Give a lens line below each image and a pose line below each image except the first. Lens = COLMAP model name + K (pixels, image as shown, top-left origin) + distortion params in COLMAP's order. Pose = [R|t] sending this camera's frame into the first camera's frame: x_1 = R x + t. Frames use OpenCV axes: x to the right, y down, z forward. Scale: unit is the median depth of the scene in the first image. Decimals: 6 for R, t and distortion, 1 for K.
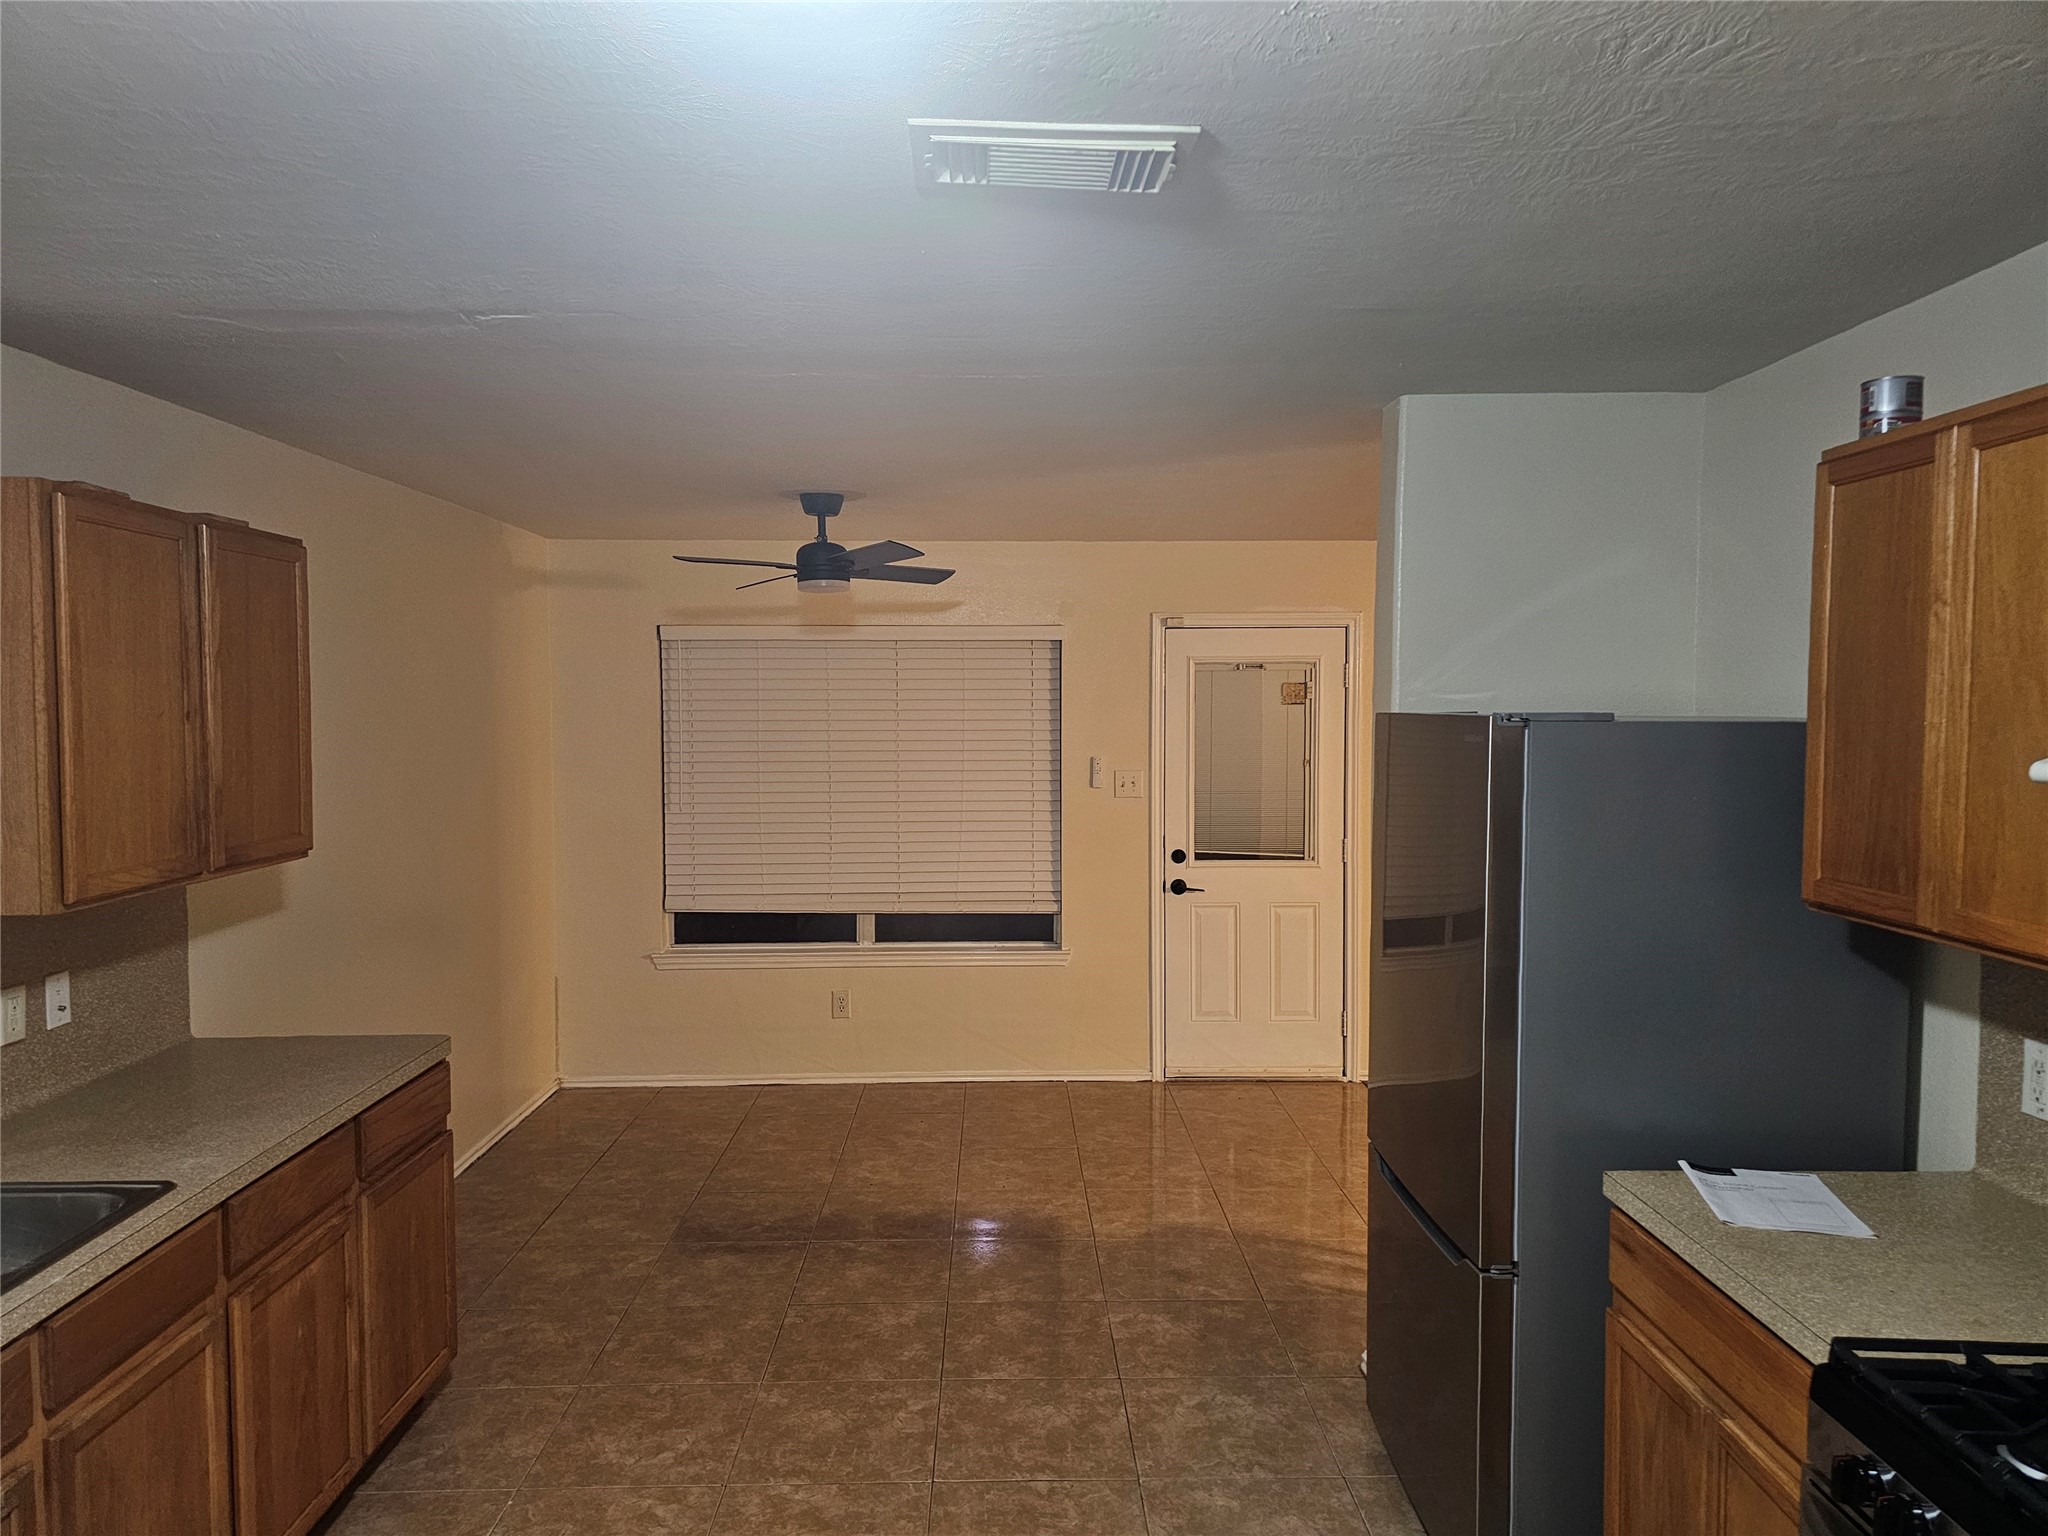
lens RADIAL K [[1335.9, 0, 1034.4], [0, 1335.9, 754.6], [0, 0, 1]] dist [0.057930, -0.064916]
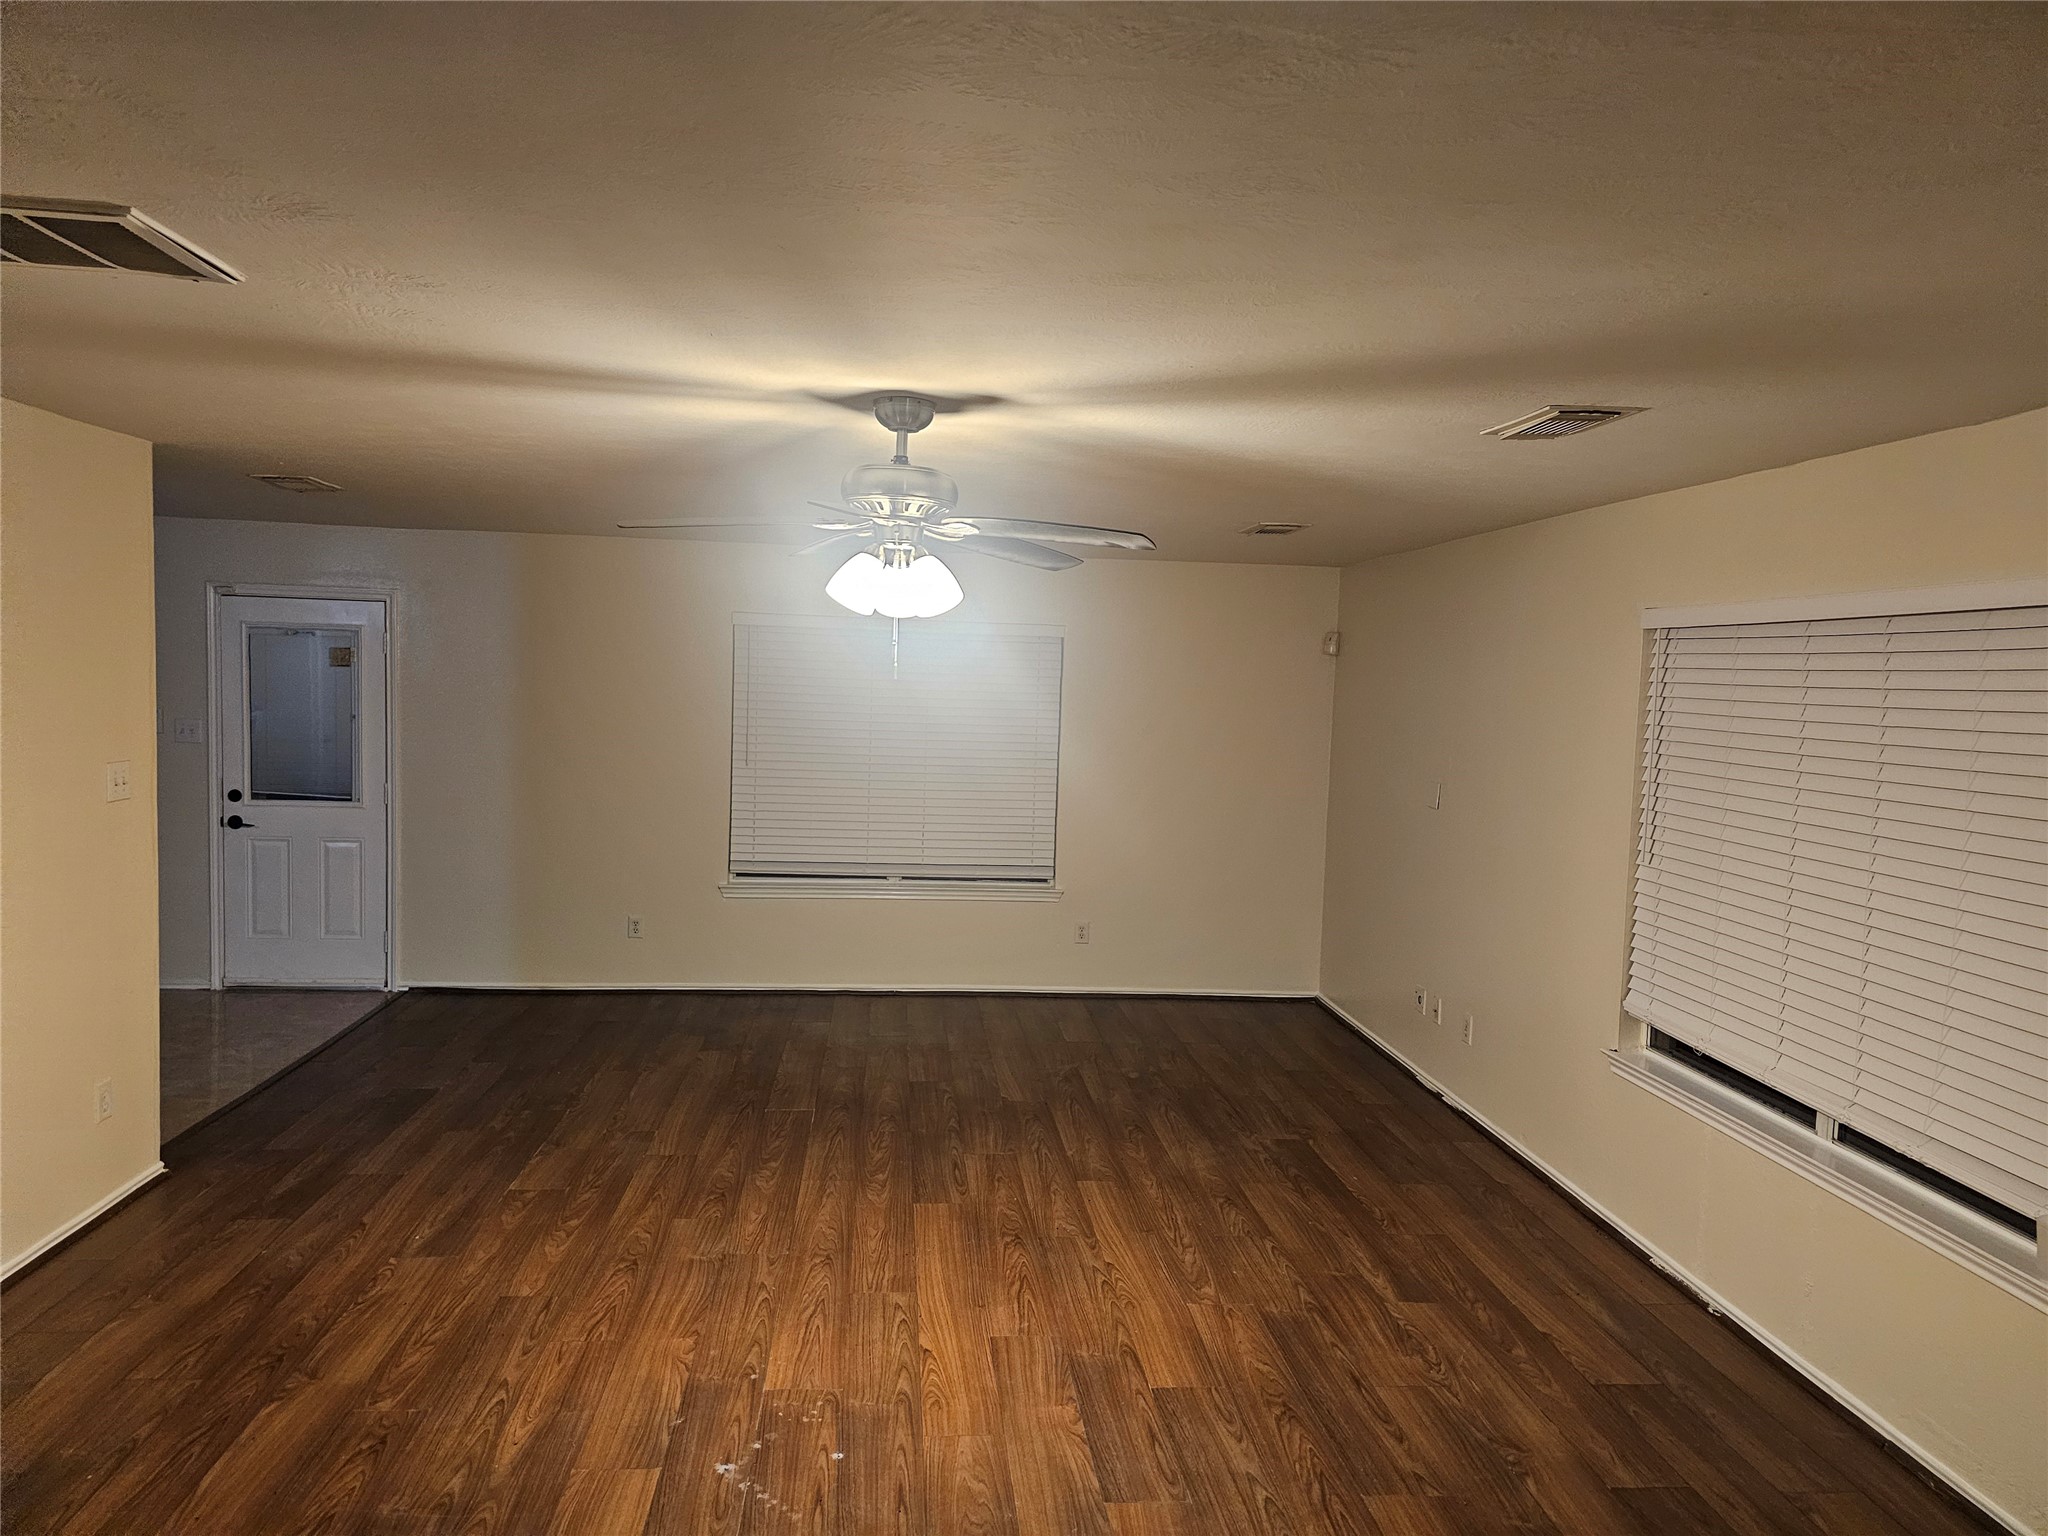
lens RADIAL K [[1343.0, 0, 1020.9], [0, 1343.0, 723.0], [0, 0, 1]] dist [0.063967, -0.058283]
pose [[0.997476, 0.030459, 0.064141, 1.390568], [-0.032461, 0.999010, 0.030411, -0.085945], [-0.063151, -0.032417, 0.997477, -0.407733]]
